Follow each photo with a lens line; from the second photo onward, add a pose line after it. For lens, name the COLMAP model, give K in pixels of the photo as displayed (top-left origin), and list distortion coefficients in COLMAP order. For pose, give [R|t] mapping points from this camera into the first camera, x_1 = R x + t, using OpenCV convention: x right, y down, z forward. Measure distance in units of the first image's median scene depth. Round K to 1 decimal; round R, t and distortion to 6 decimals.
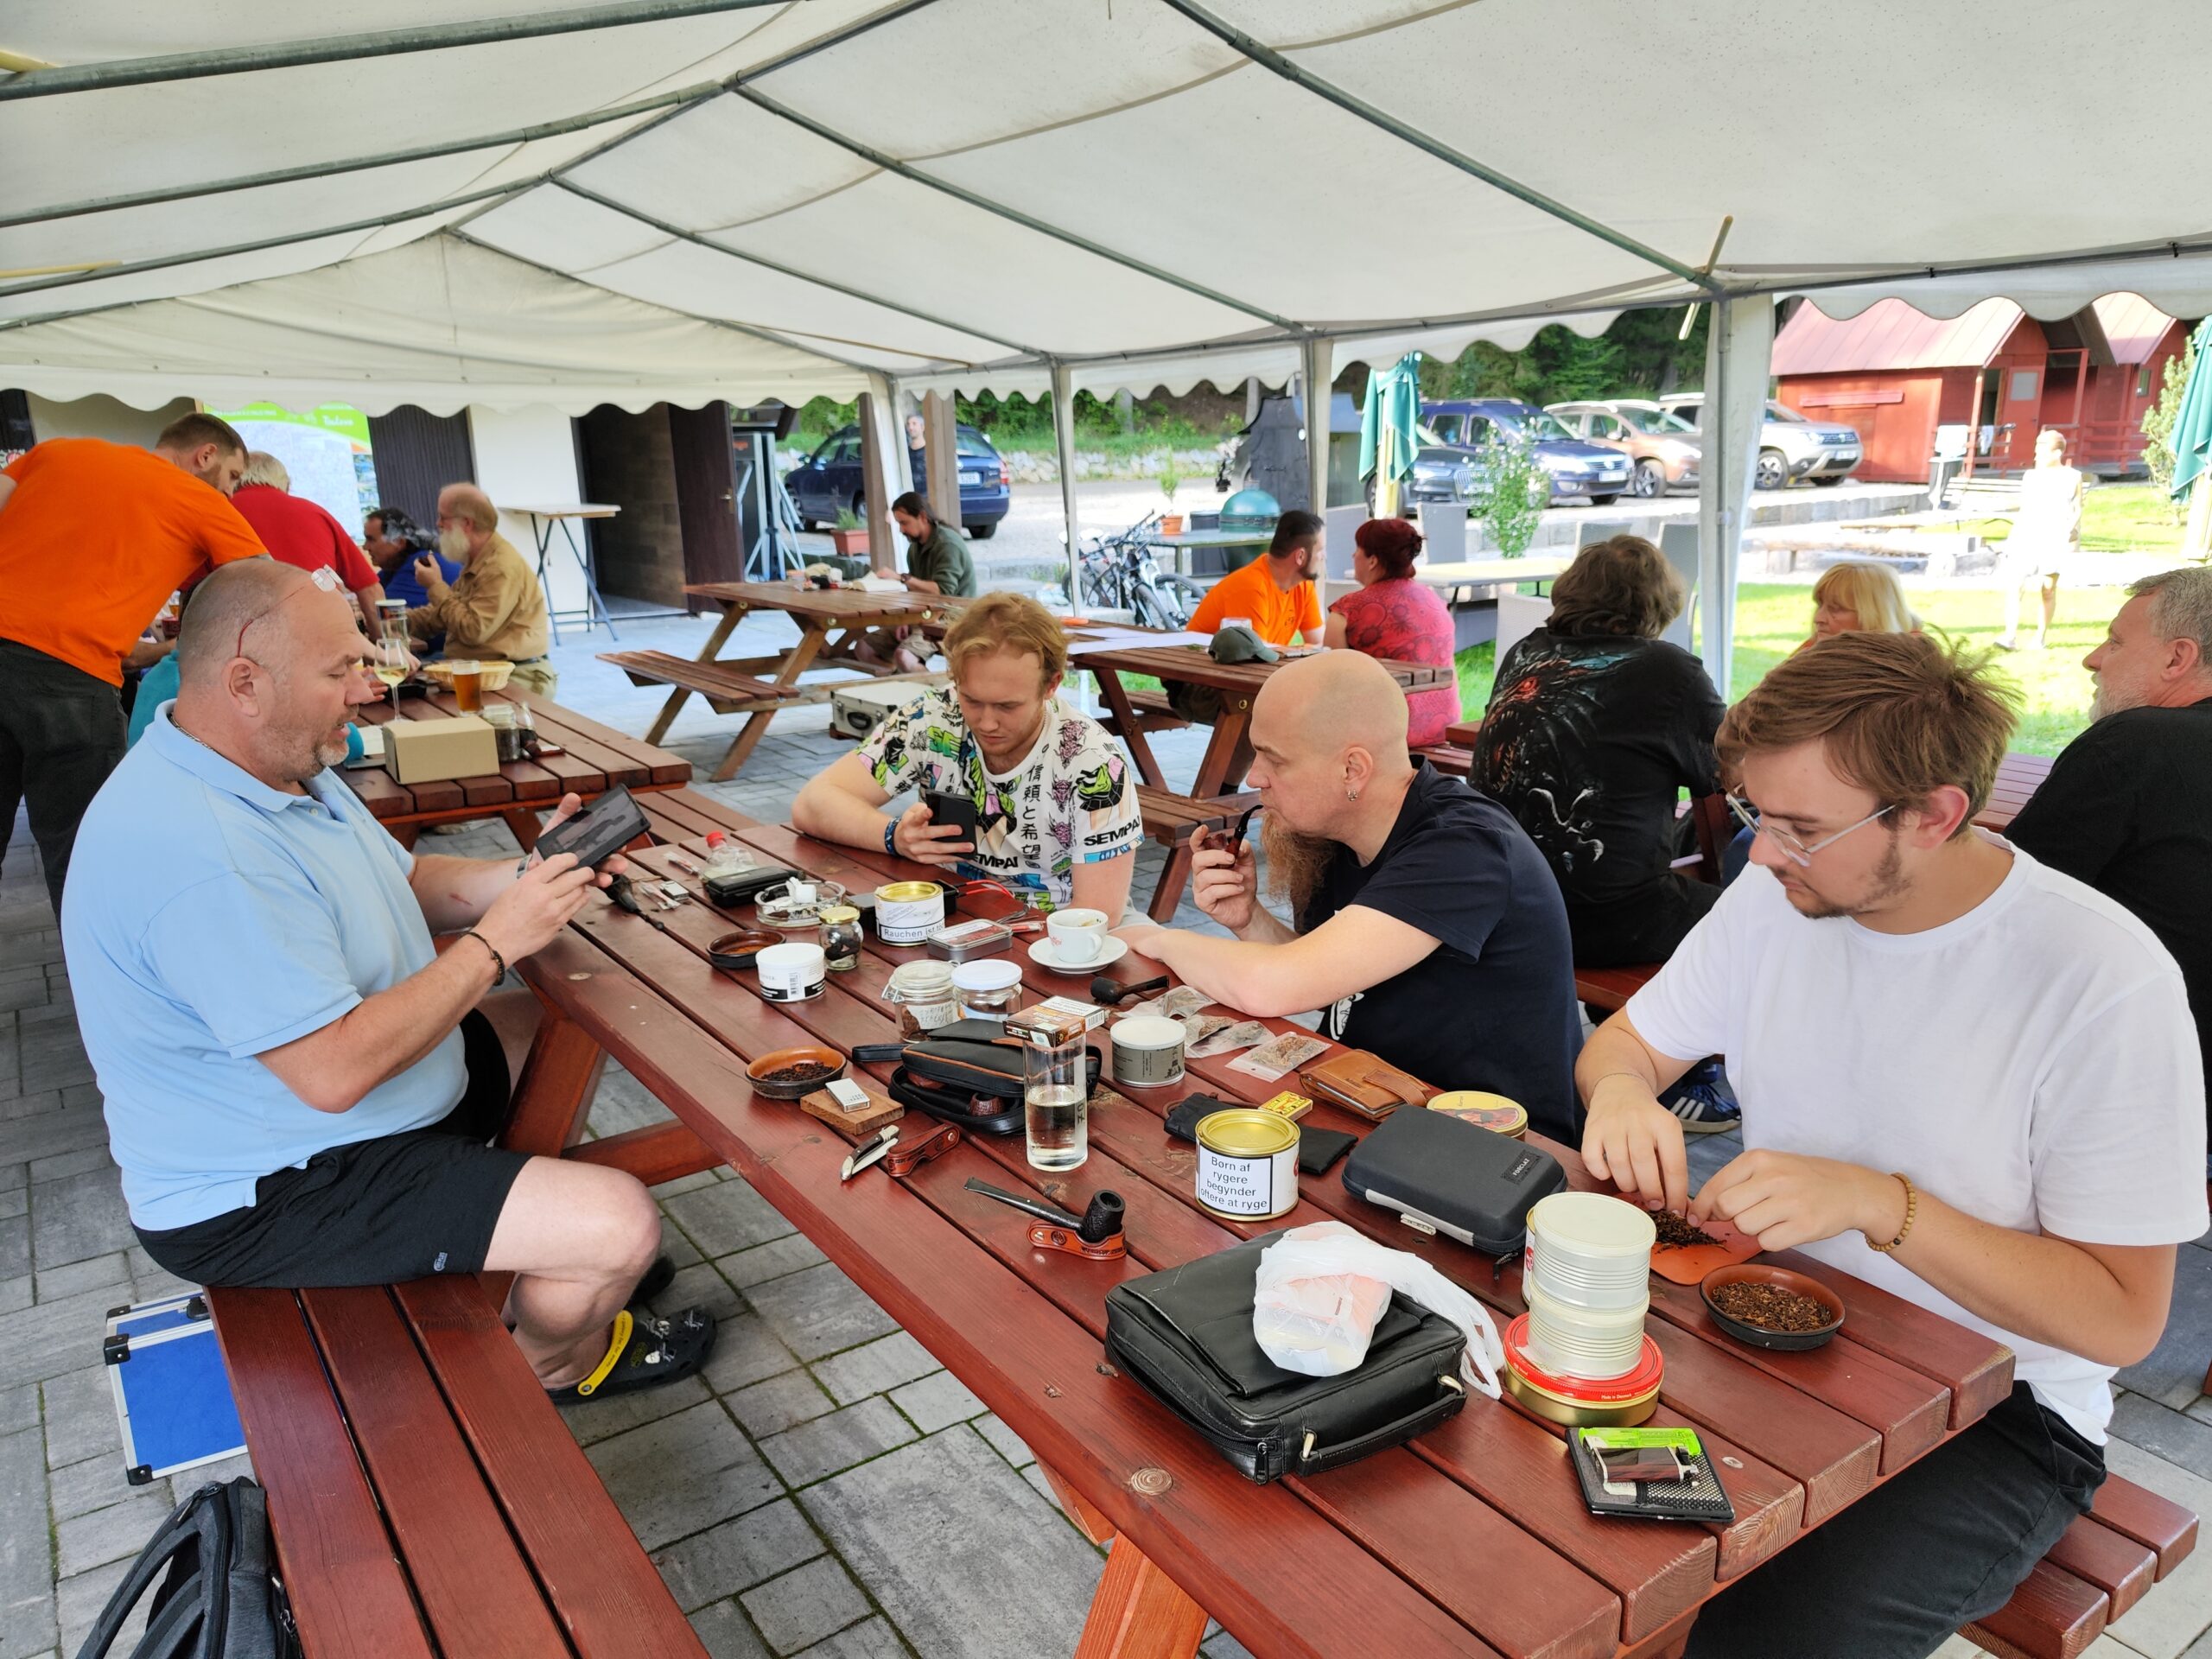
lens RADIAL K [[1574.3, 0, 1106.0], [0, 1574.3, 829.5], [0, 0, 1]] dist [0.000013, -0.002387]
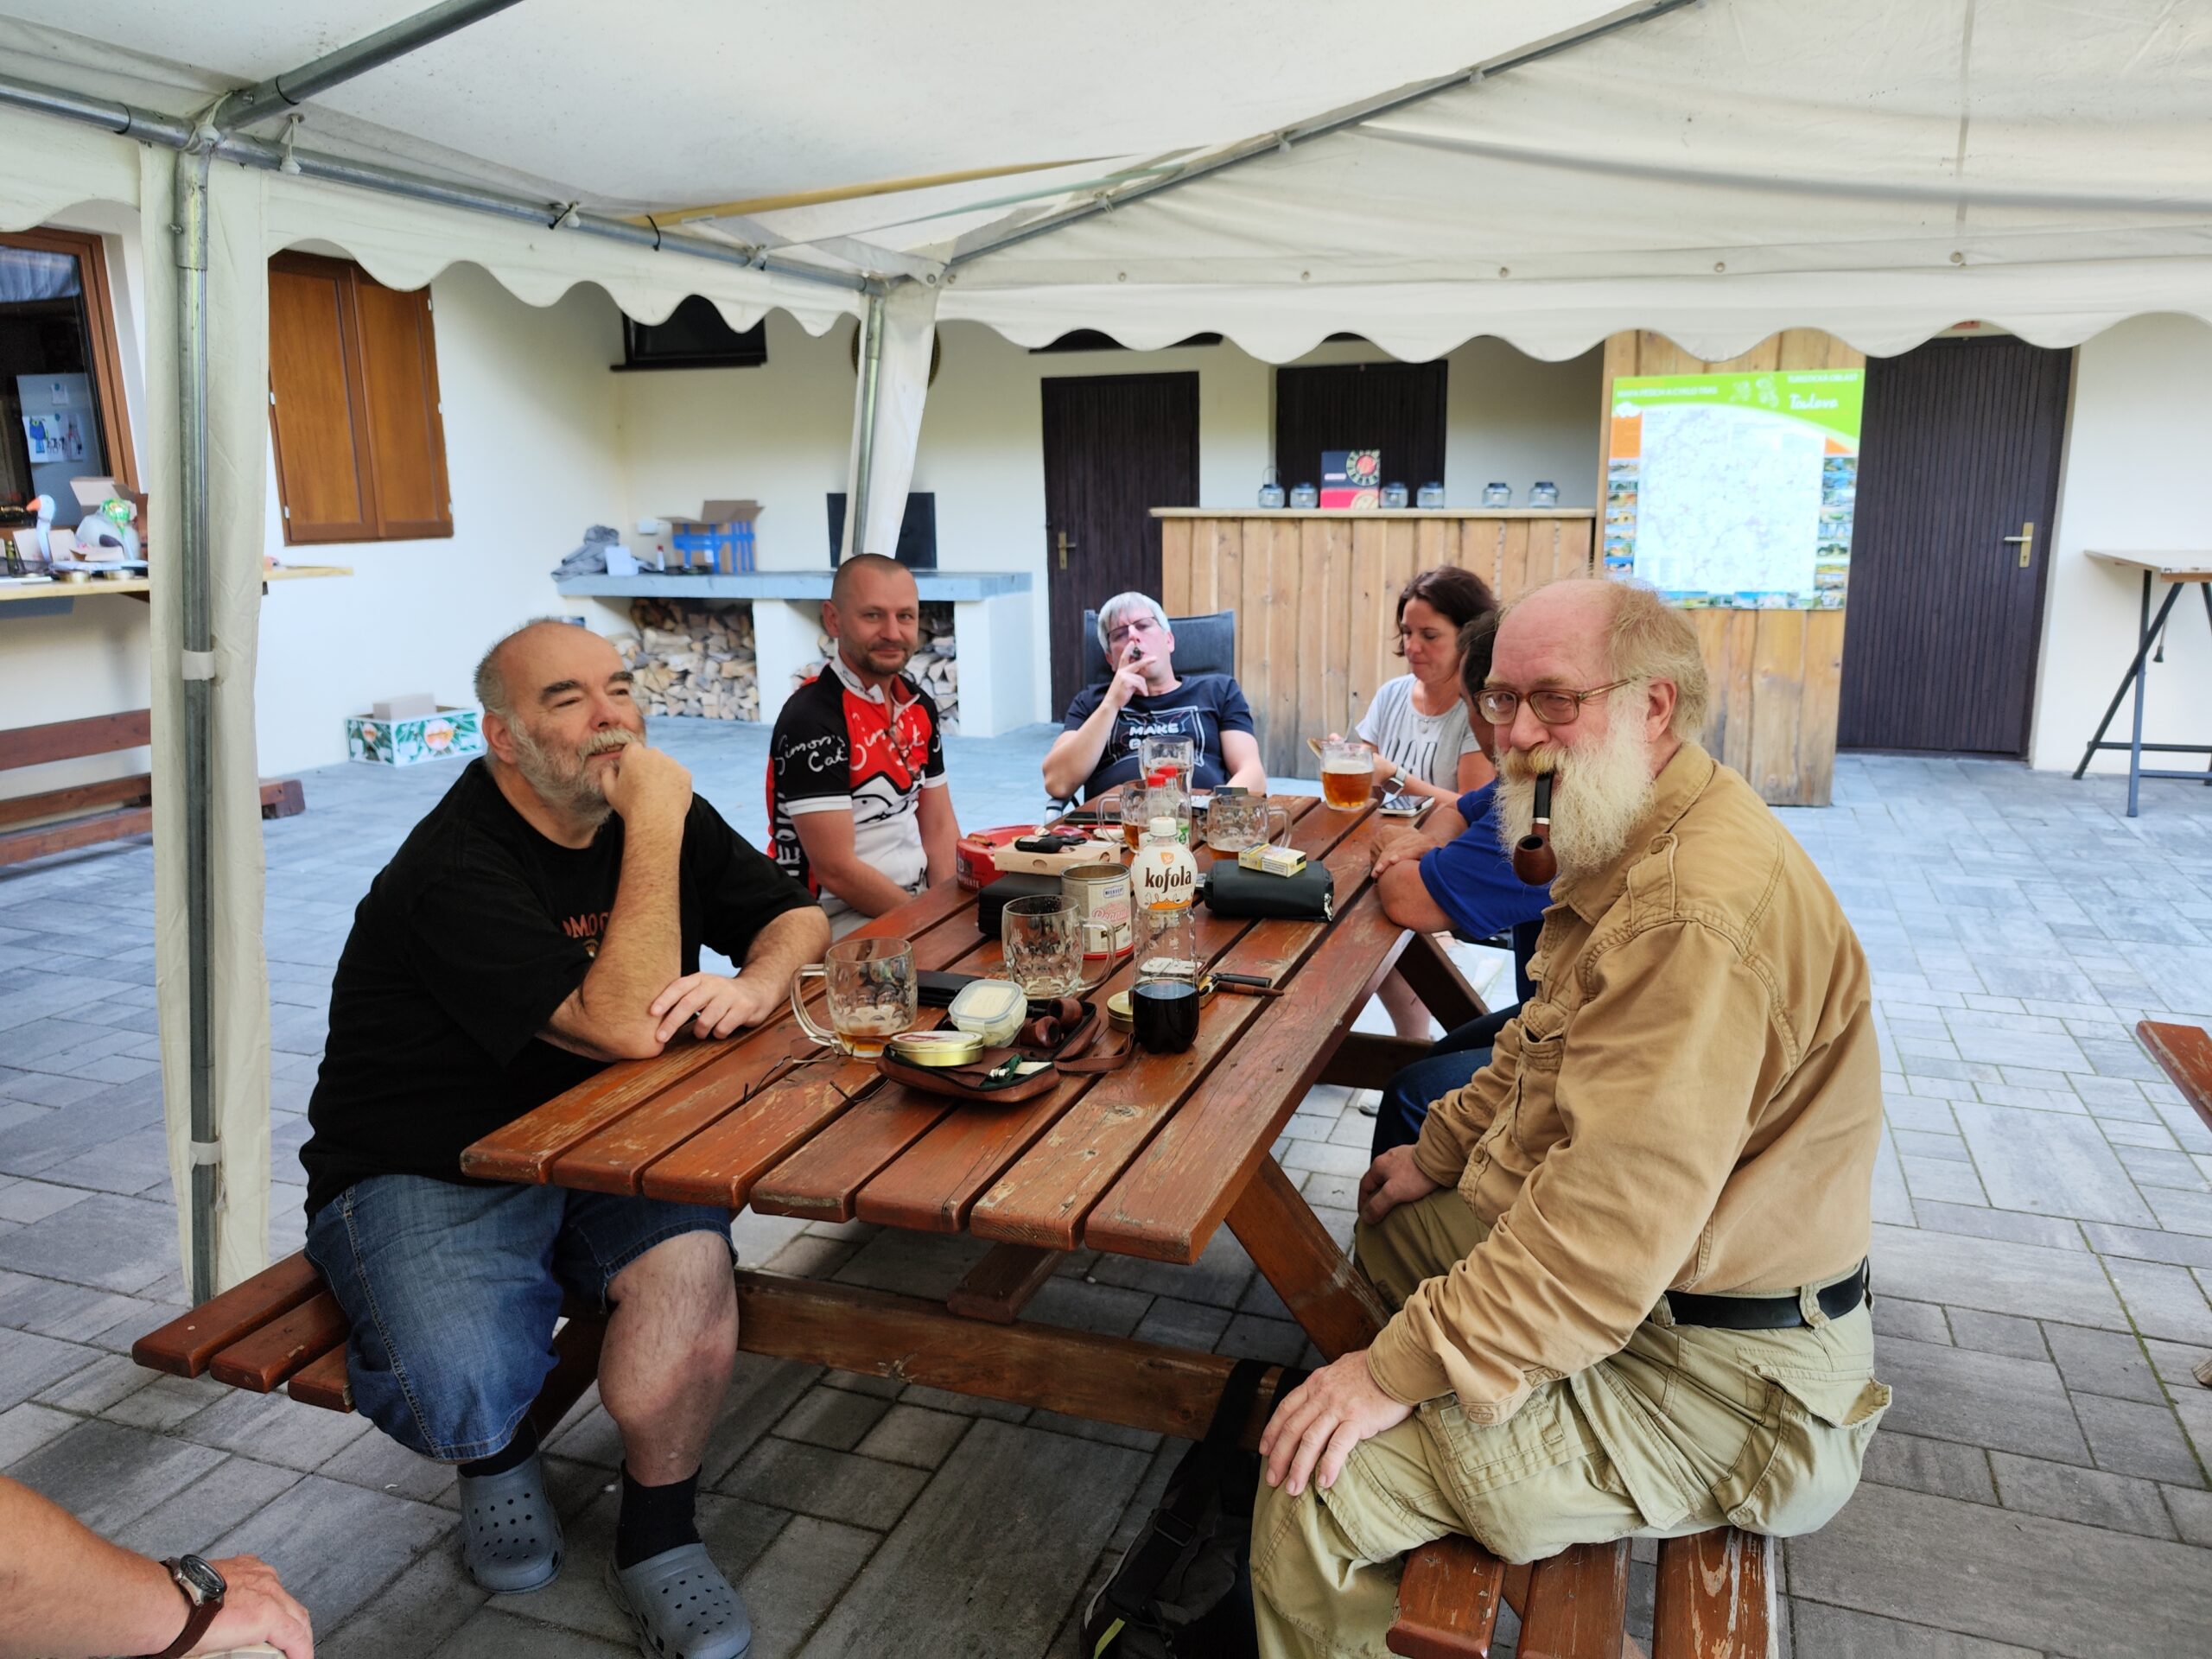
lens RADIAL K [[1574.3, 0, 1106.0], [0, 1574.3, 829.5], [0, 0, 1]] dist [0.000013, -0.002387]
pose [[0.585360, 0.188930, -0.788454, -0.142758], [-0.193935, 0.976868, 0.090098, -0.102627], [0.787238, 0.100169, 0.608459, 0.441177]]
